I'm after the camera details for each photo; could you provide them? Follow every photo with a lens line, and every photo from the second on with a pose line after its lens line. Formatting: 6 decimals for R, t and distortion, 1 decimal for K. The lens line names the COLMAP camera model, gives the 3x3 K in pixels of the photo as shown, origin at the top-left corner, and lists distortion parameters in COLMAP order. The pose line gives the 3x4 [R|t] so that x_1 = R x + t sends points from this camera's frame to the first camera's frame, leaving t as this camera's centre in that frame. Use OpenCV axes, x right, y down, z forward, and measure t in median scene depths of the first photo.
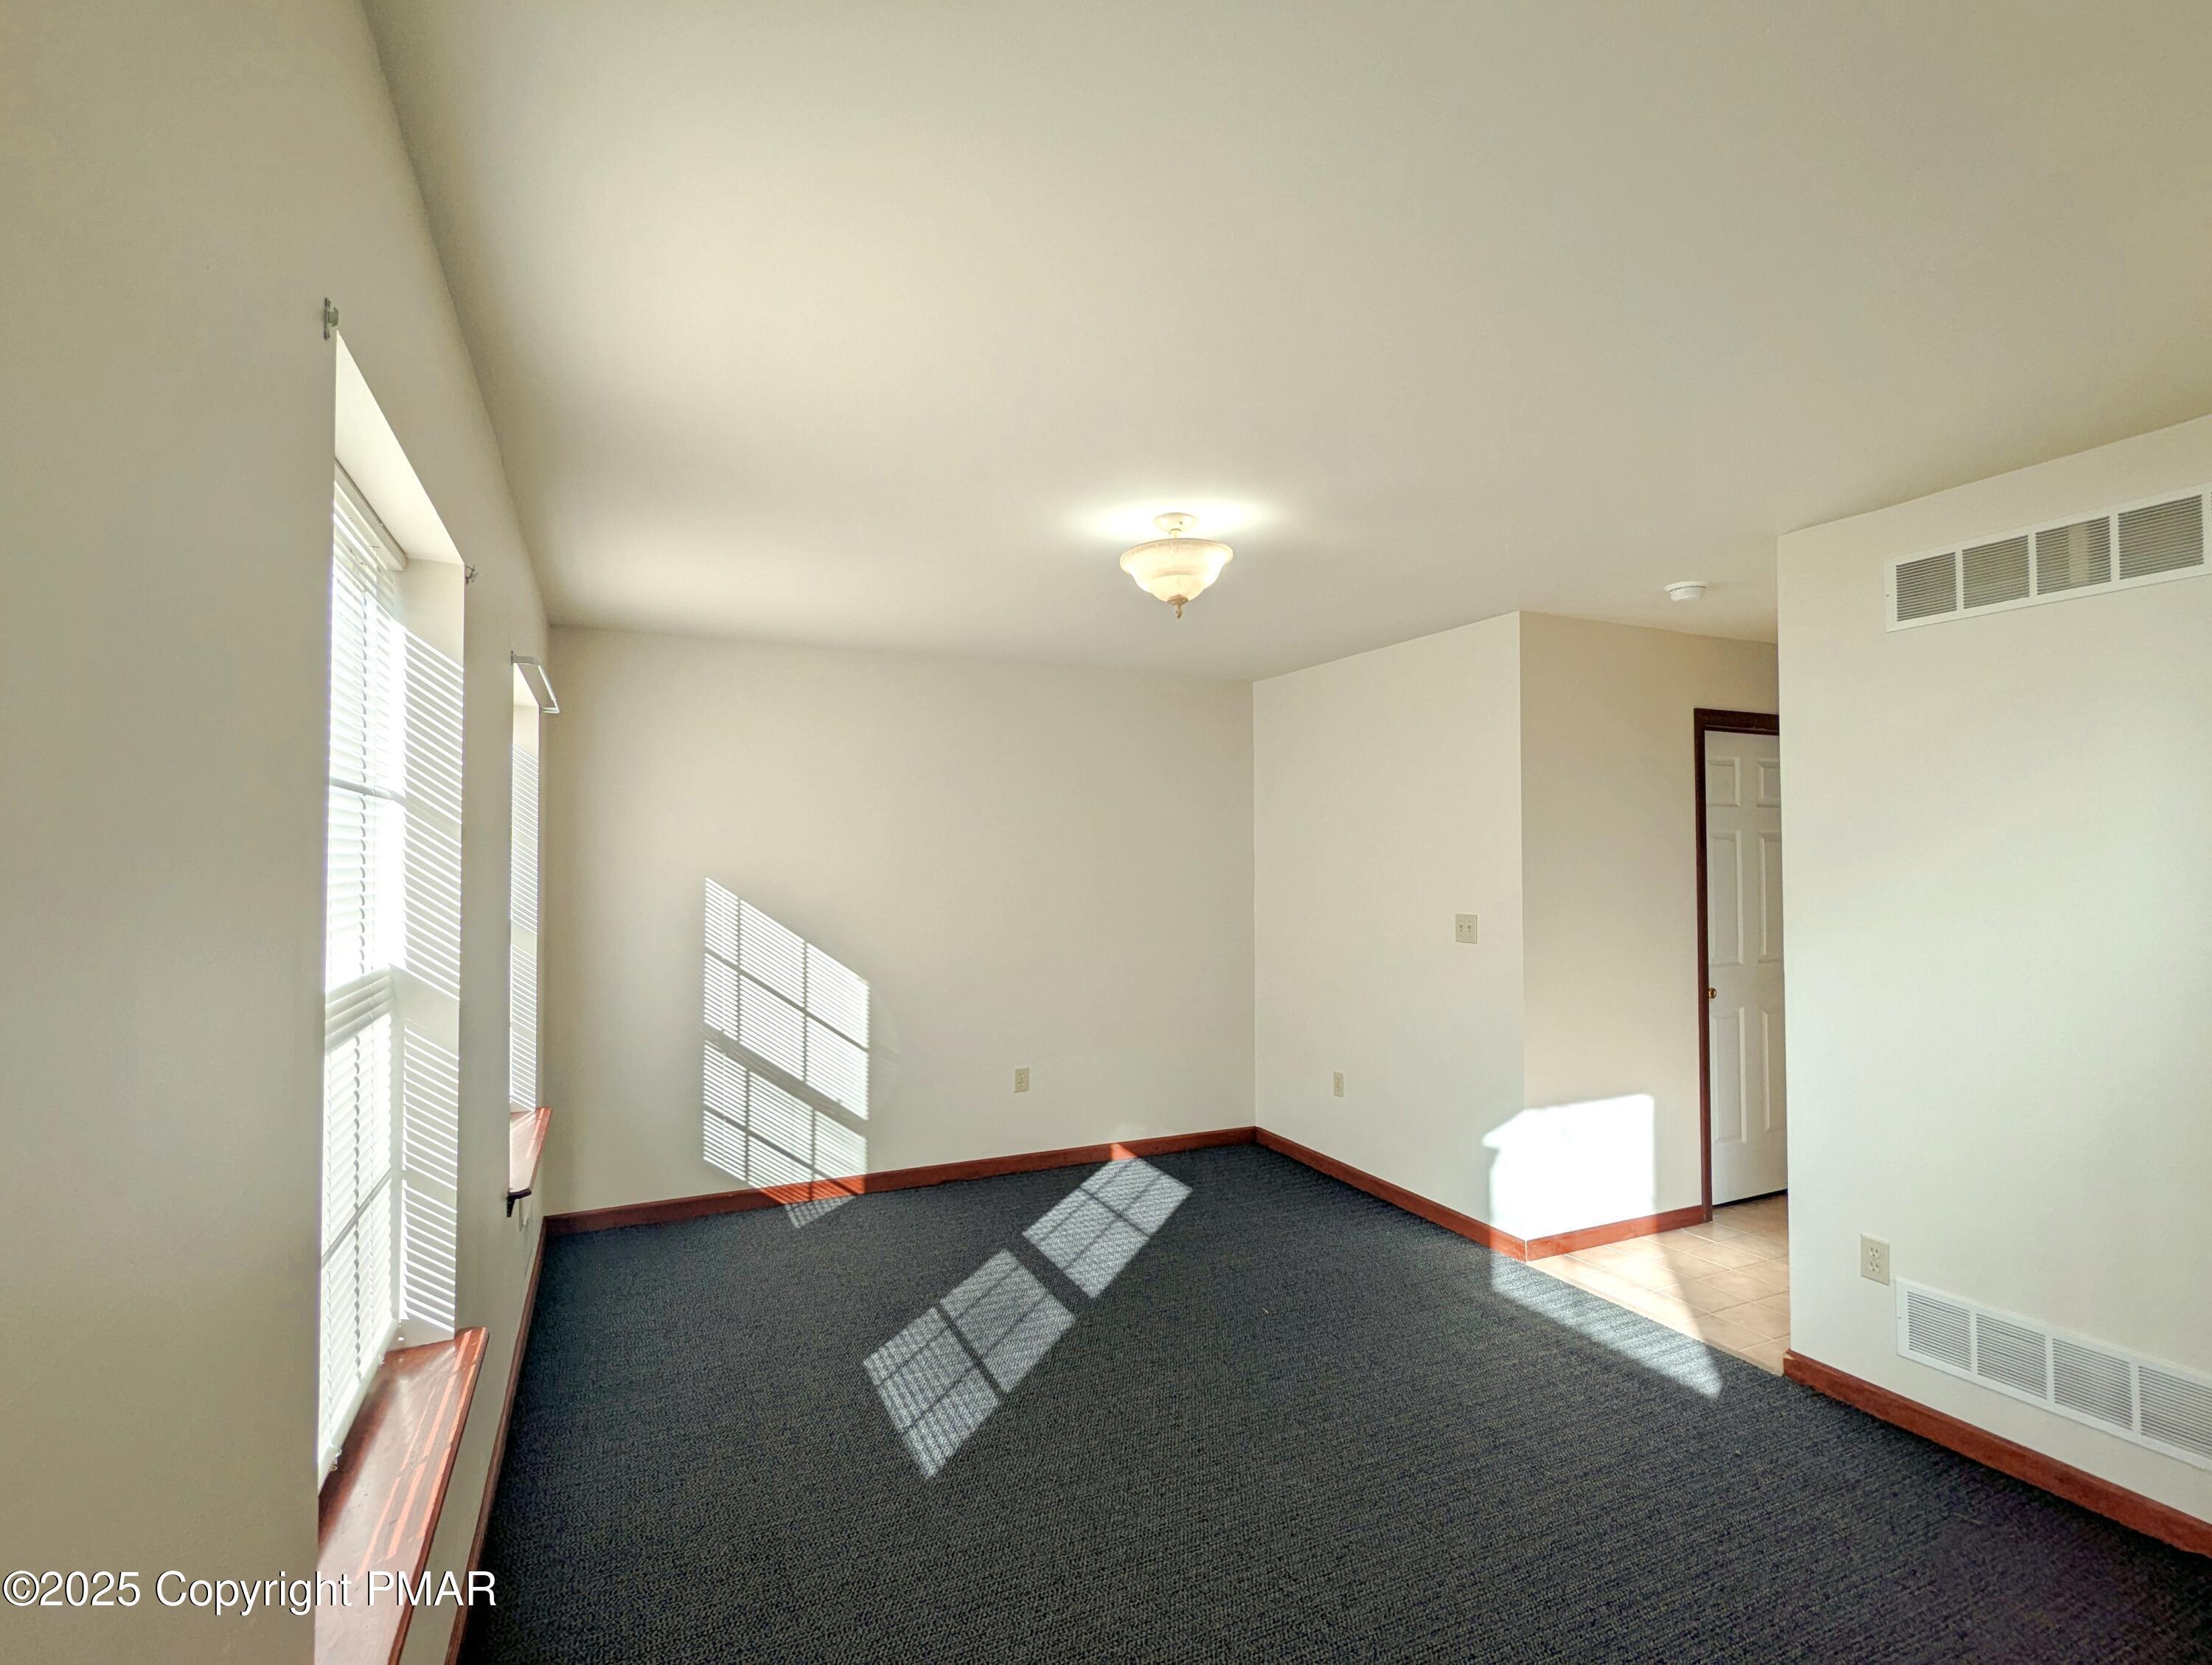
lens RADIAL K [[1051.6, 0, 1110.5], [0, 1051.6, 838.4], [0, 0, 1]] dist [0.003823, -0.000537]
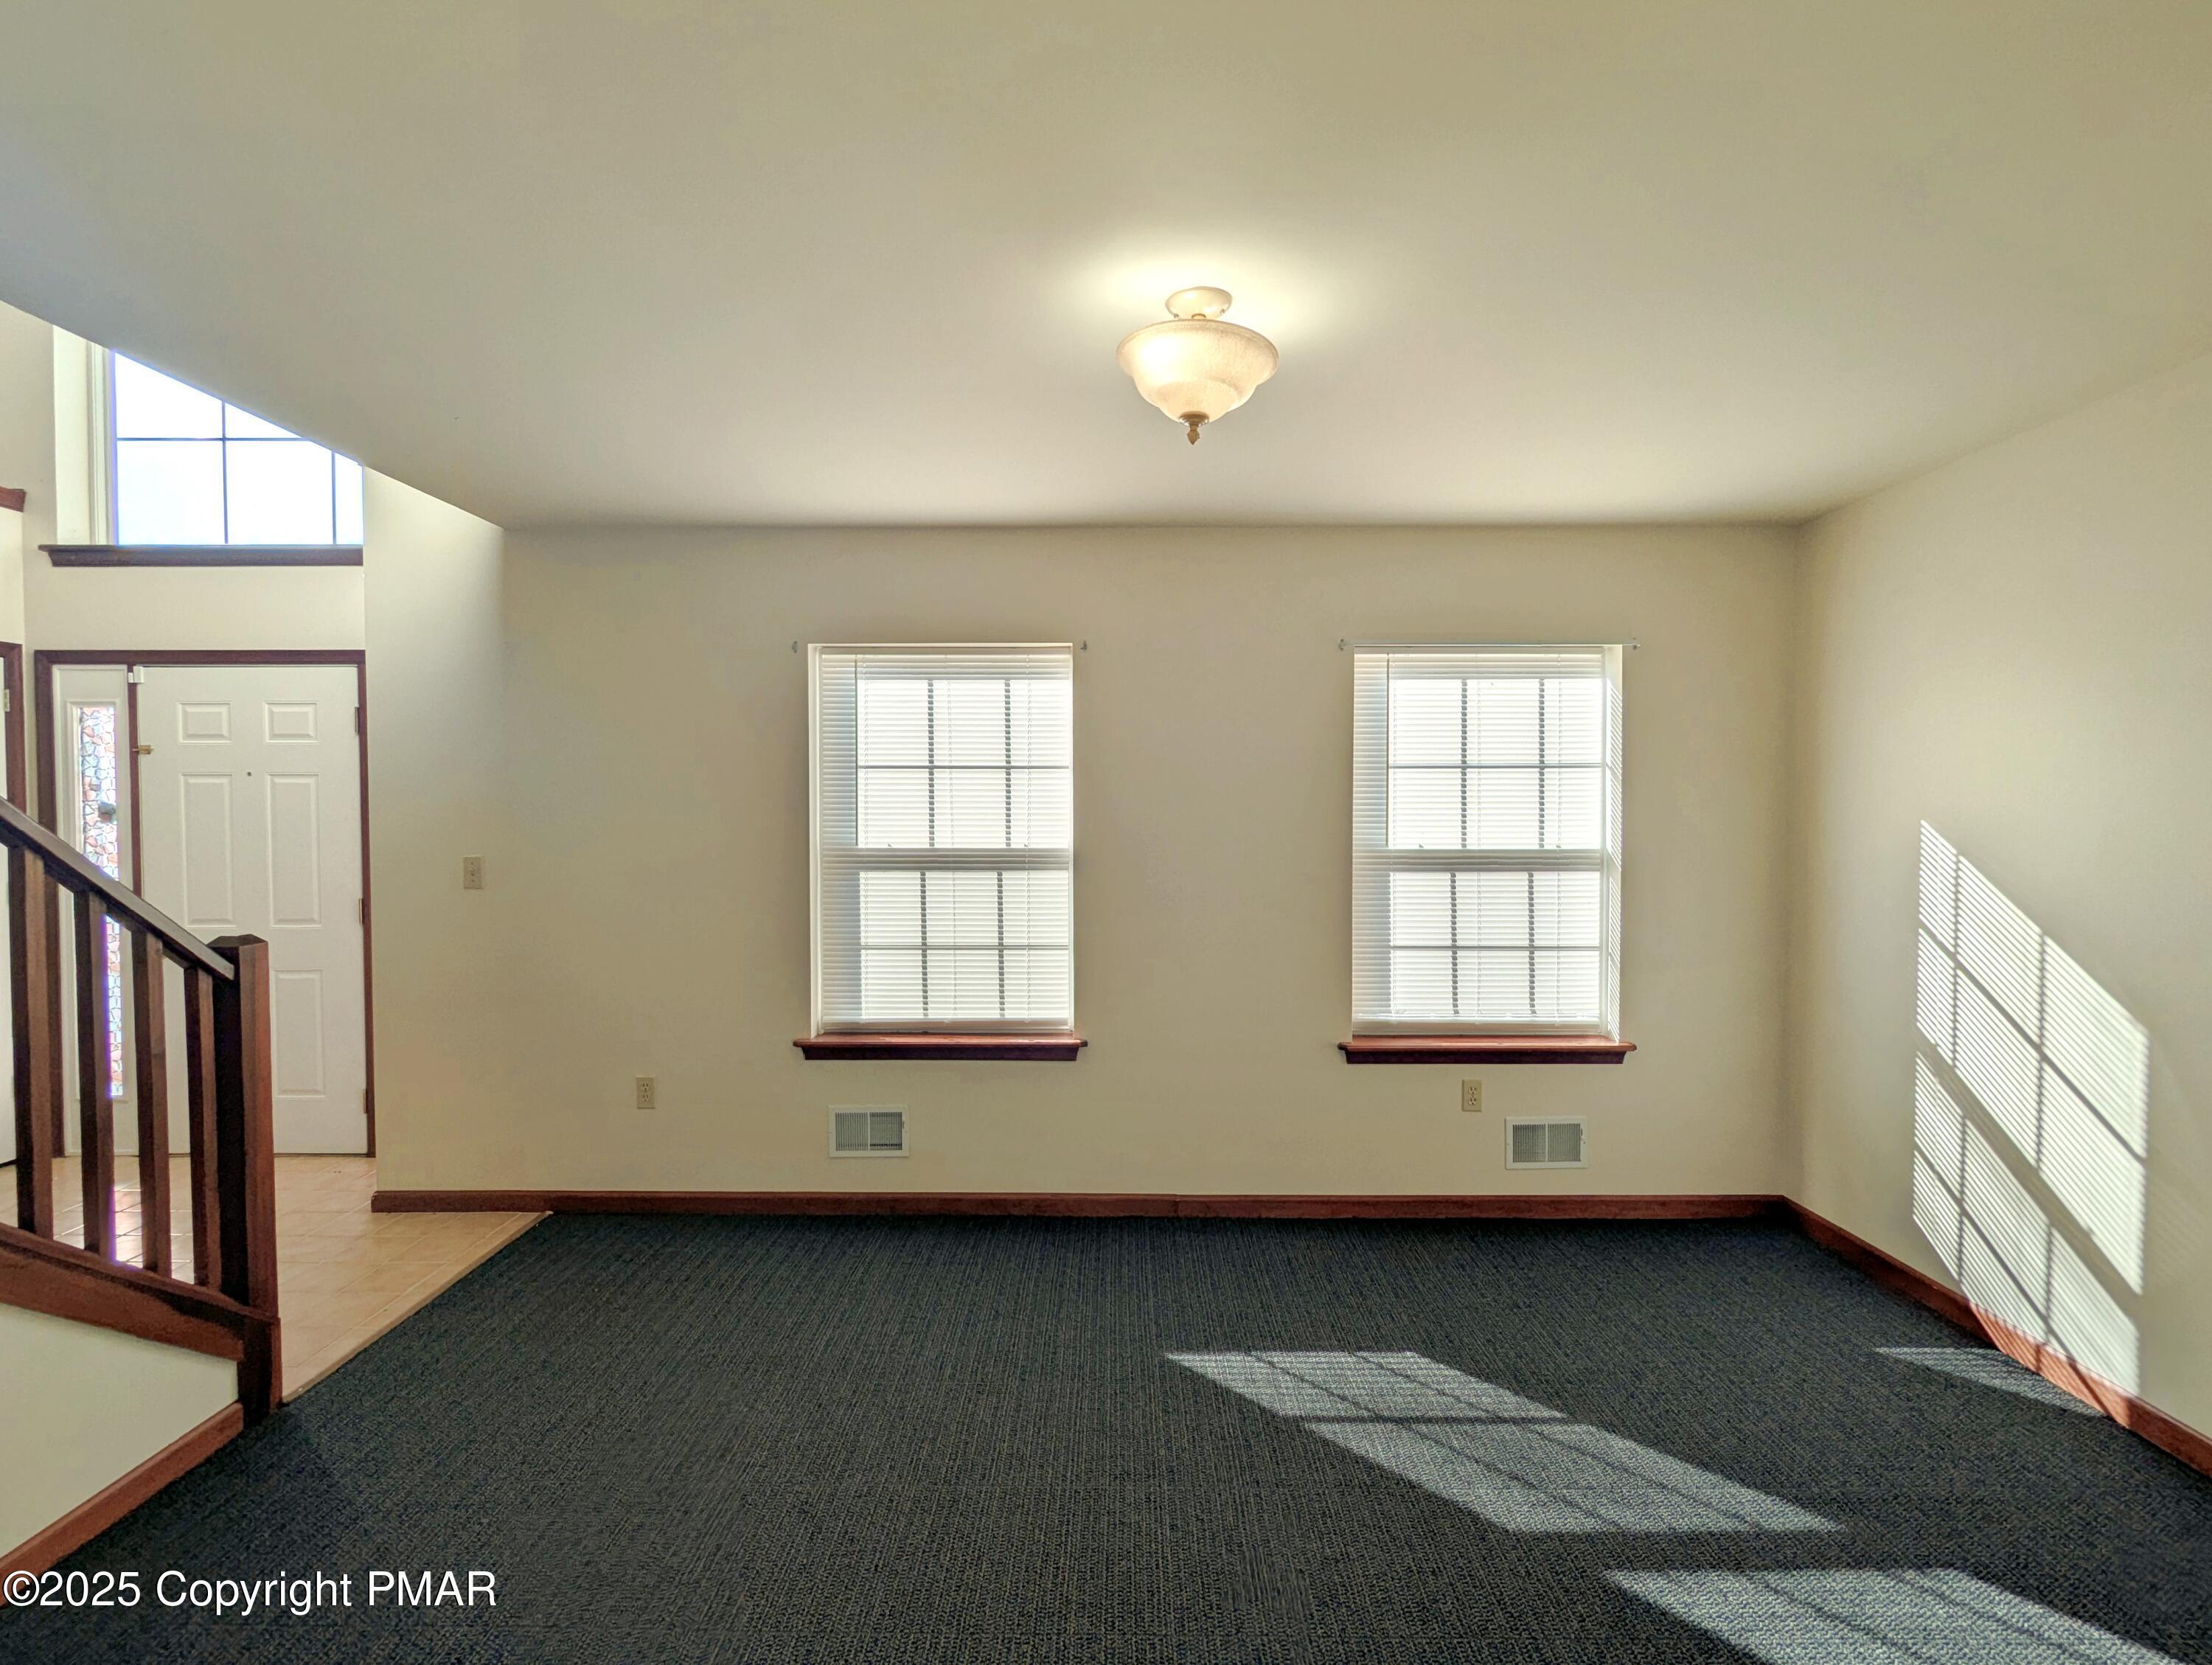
lens RADIAL K [[1019.7, 0, 1088.9], [0, 1019.7, 813.6], [0, 0, 1]] dist [0.012568, -0.000112]
pose [[-0.421959, 0.008426, -0.906576, 0.466220], [0.016281, 0.999866, 0.001716, 0.022388], [0.906468, -0.014036, -0.422040, 0.781267]]
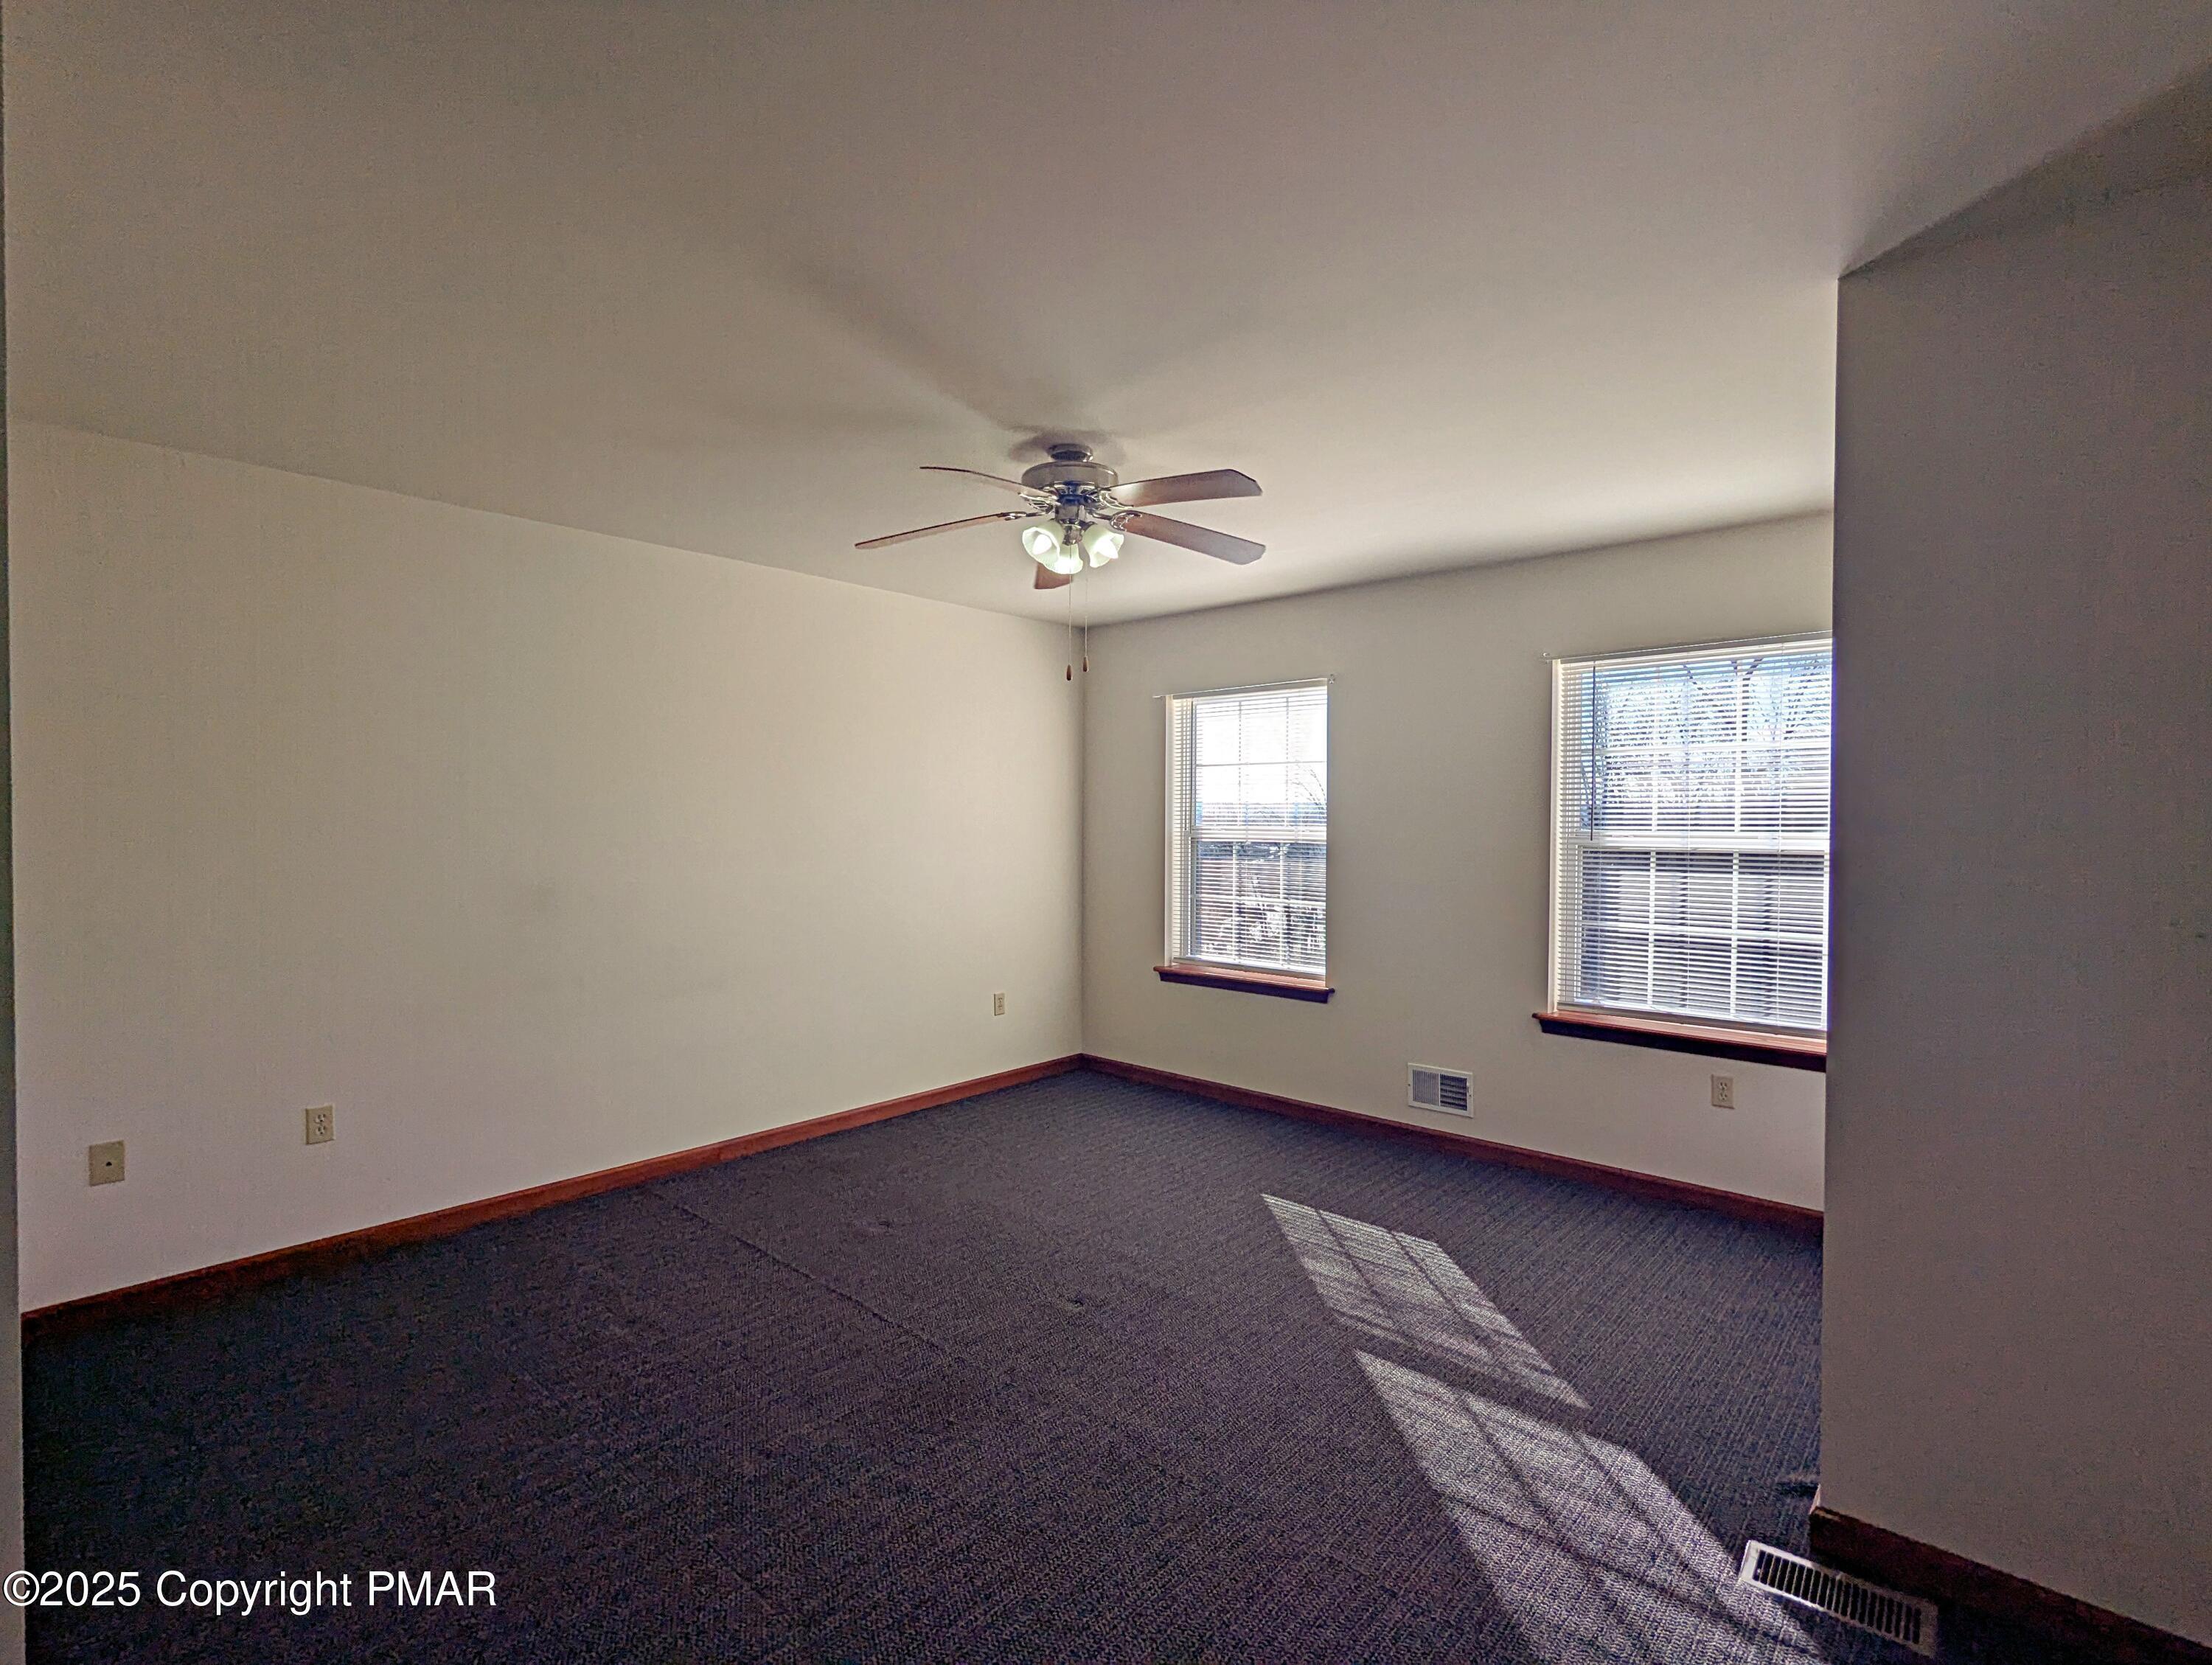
lens RADIAL K [[1019.7, 0, 1108.5], [0, 1019.7, 841.0], [0, 0, 1]] dist [0.012568, -0.000112]
pose [[-0.904654, 0.037072, -0.424531, 0.374796], [0.024575, 0.999089, 0.034878, 0.011586], [0.425437, 0.021120, -0.904741, 1.280149]]
